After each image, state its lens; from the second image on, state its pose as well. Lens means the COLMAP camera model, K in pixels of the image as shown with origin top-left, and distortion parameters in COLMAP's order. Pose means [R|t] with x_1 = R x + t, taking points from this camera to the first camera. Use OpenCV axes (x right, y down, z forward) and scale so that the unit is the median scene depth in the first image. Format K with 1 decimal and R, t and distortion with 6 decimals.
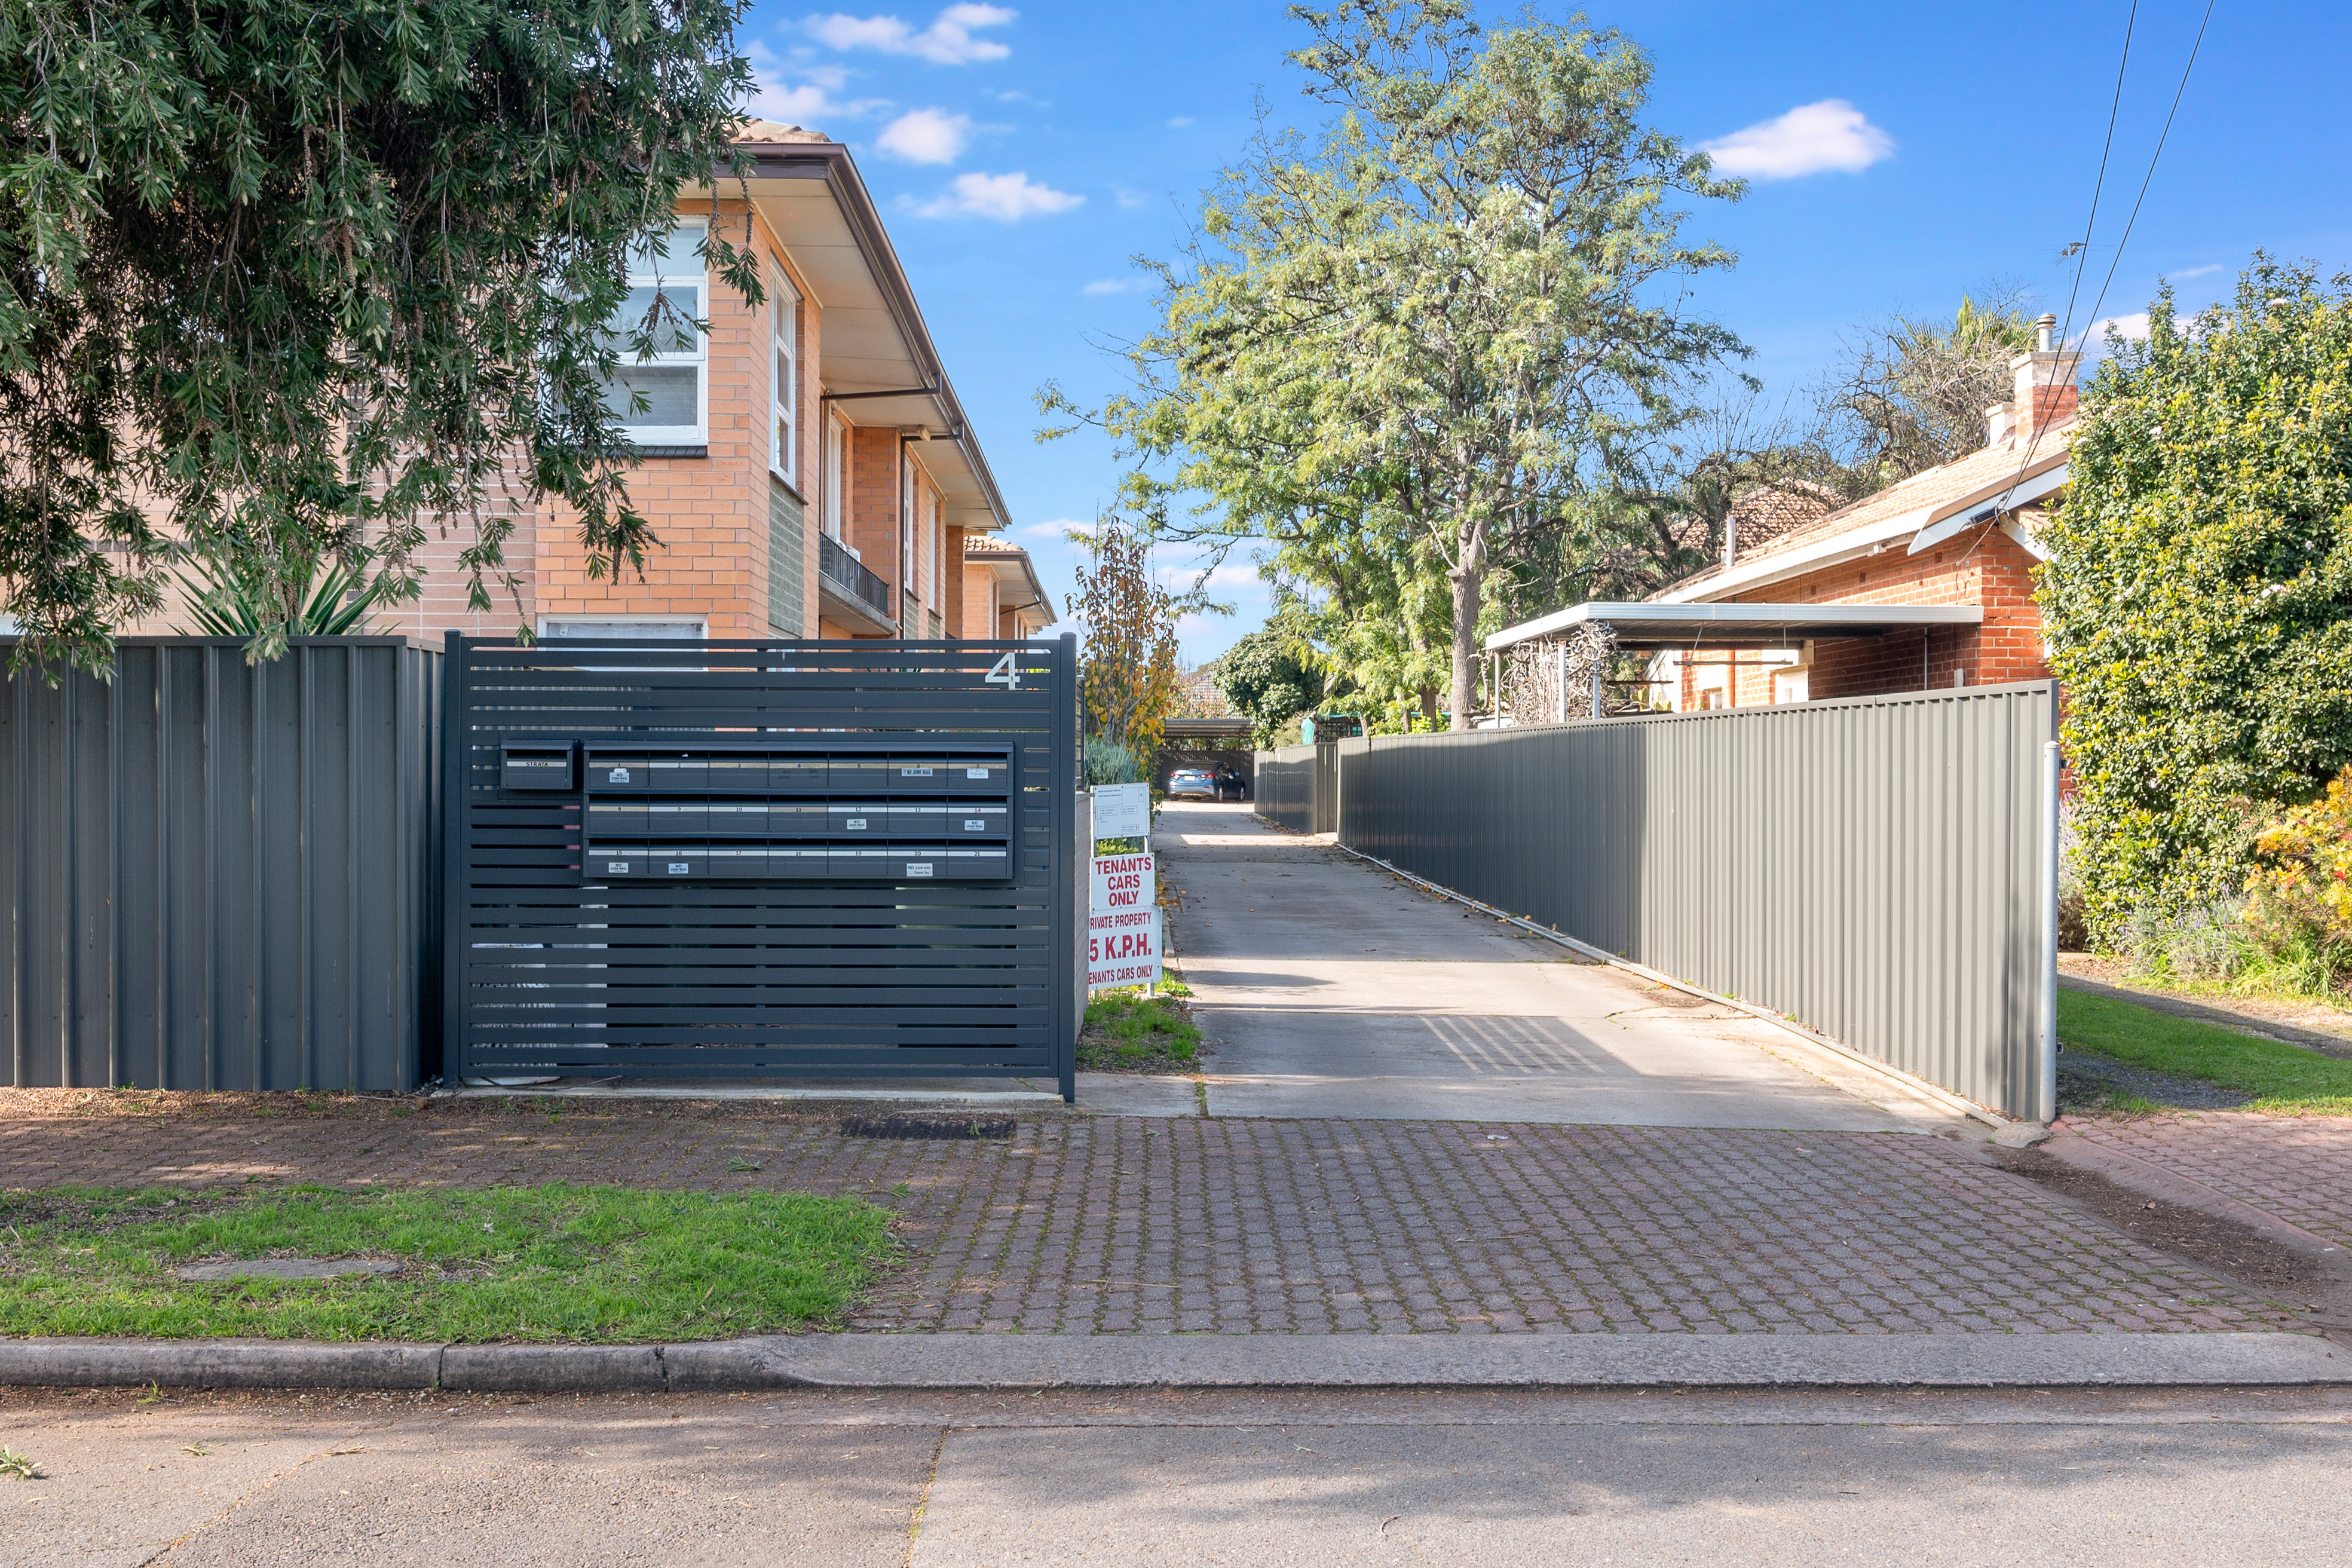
lens RADIAL K [[2347.6, 0, 1175.5], [0, 2347.6, 787.9], [0, 0, 1]] dist [0.024137, 0.000000]
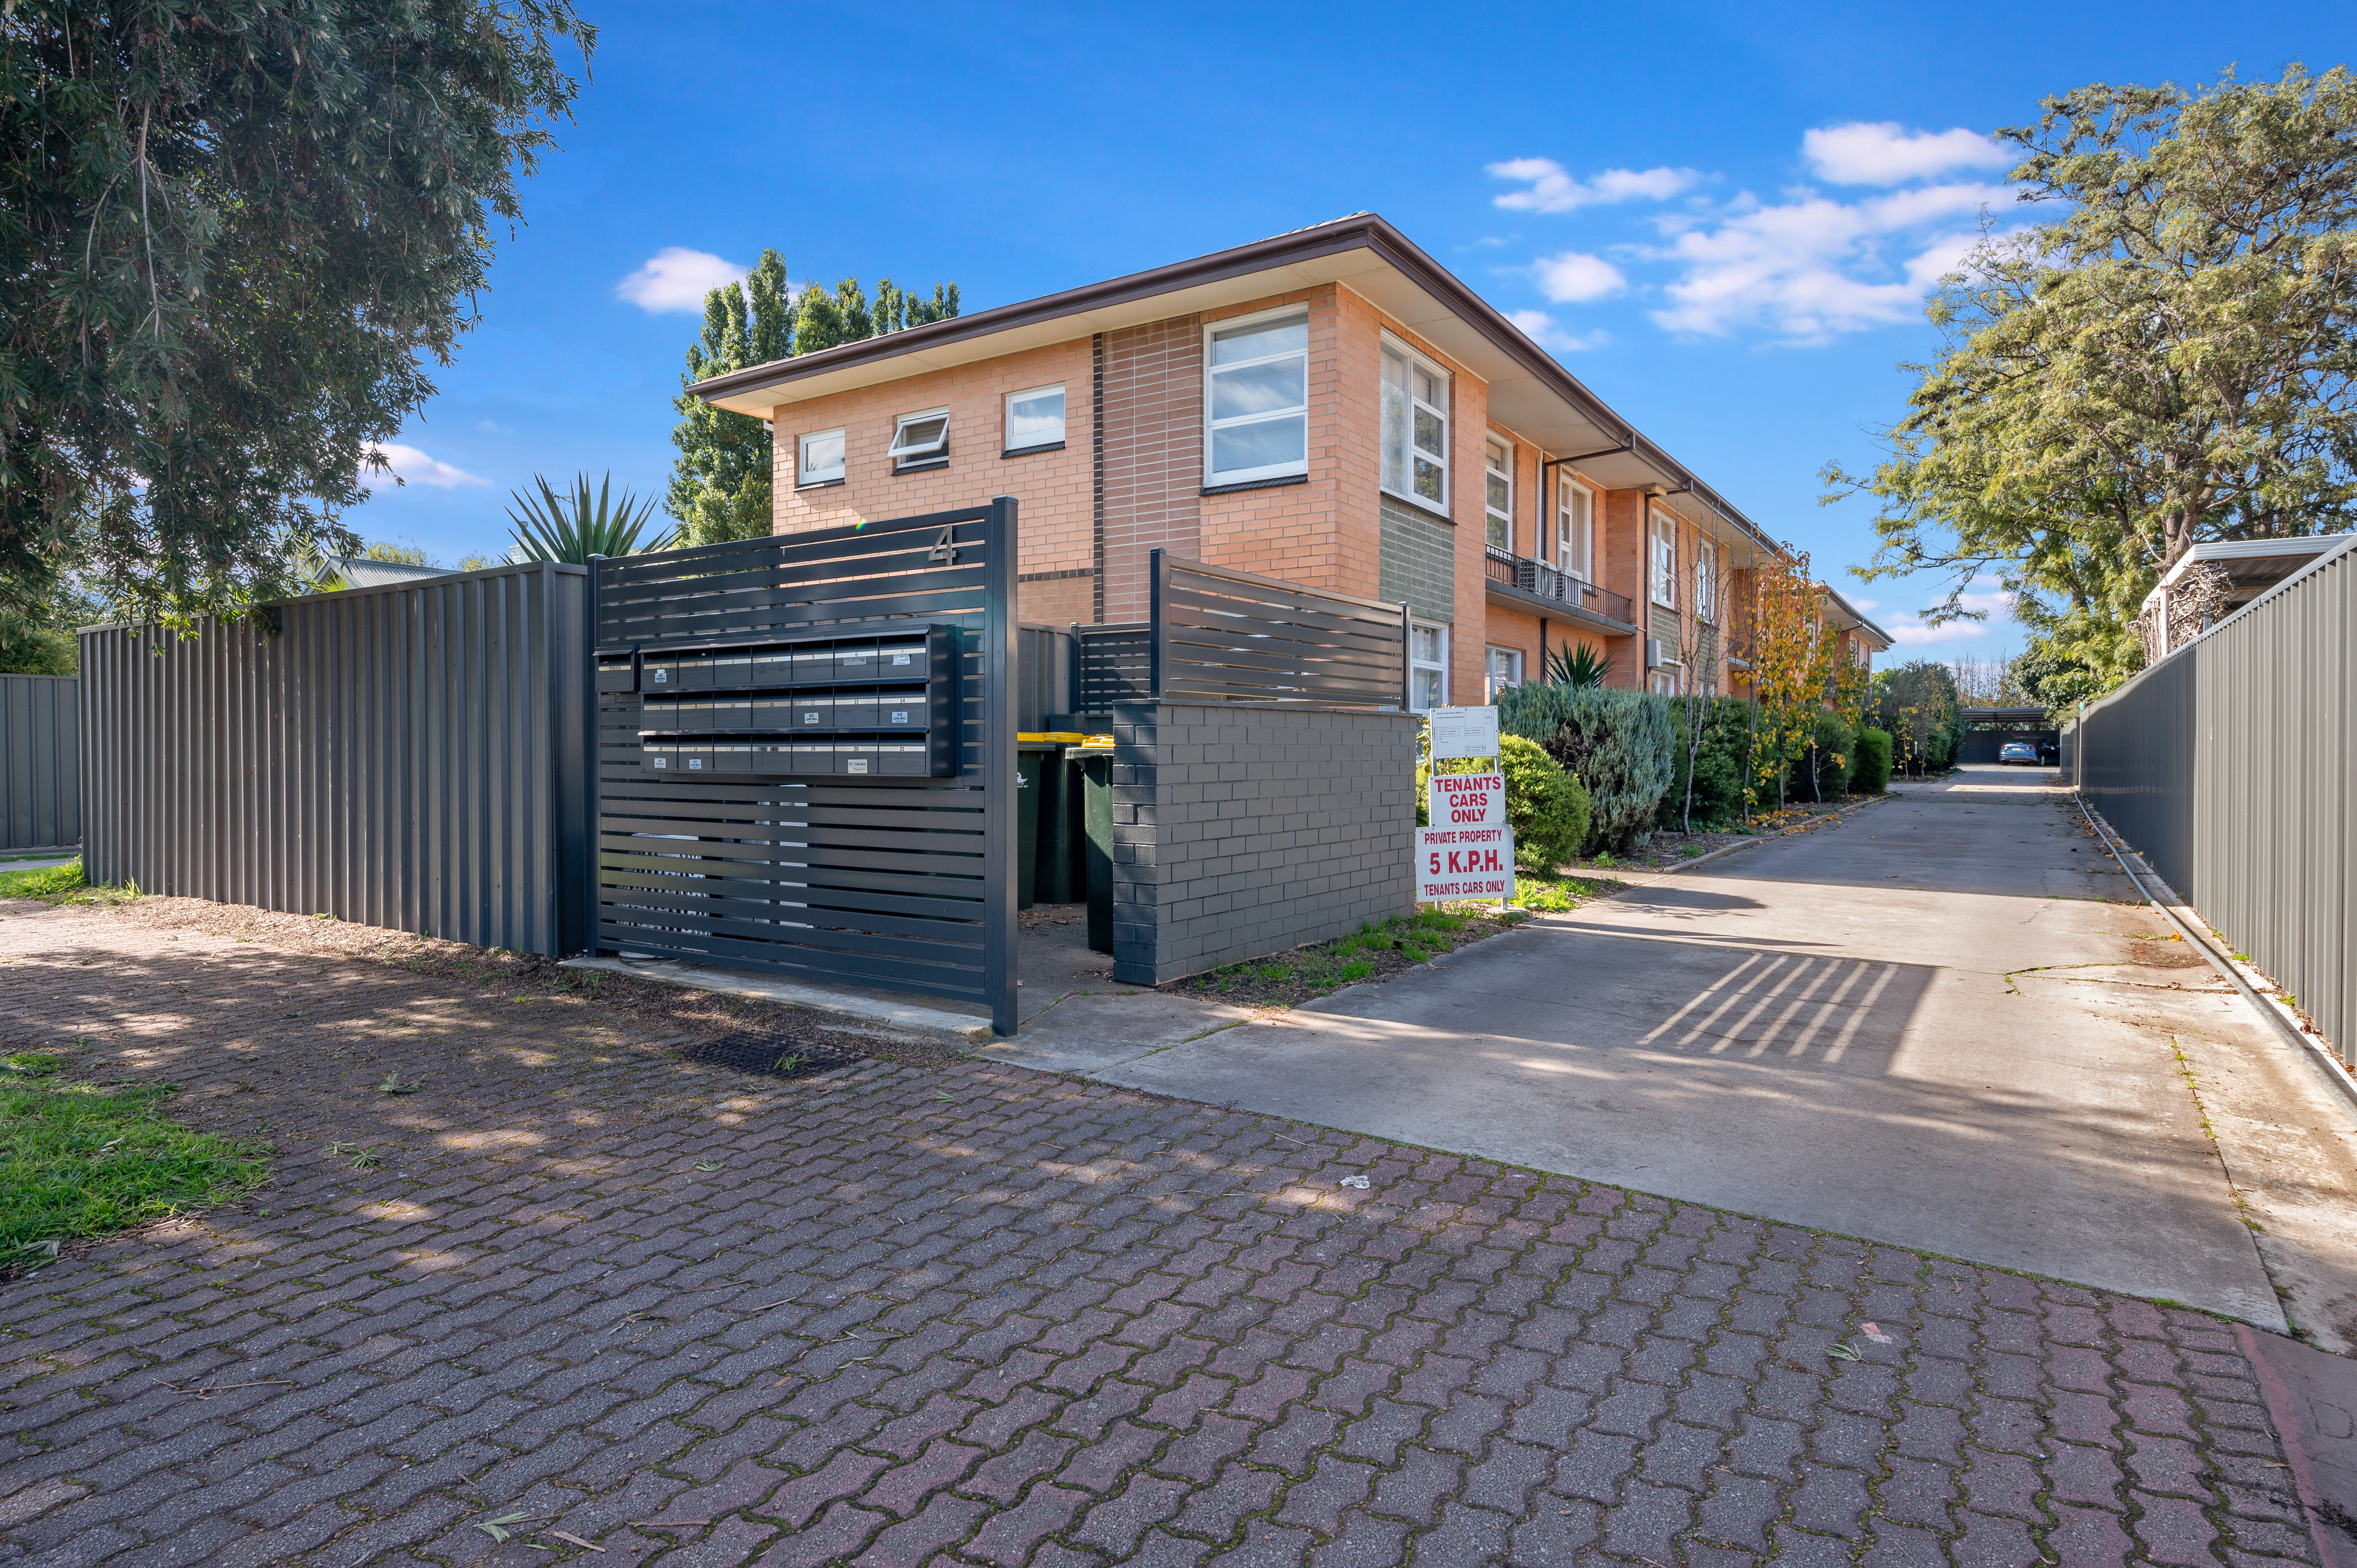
lens RADIAL K [[1282.0, 0, 1179.7], [0, 1282.0, 765.5], [0, 0, 1]] dist [-0.001003, -0.001816]
pose [[0.823965, 0.002499, -0.566635, 0.104945], [-0.000603, 0.999994, 0.003533, 0.012167], [0.566640, -0.002569, 0.823962, 0.243674]]
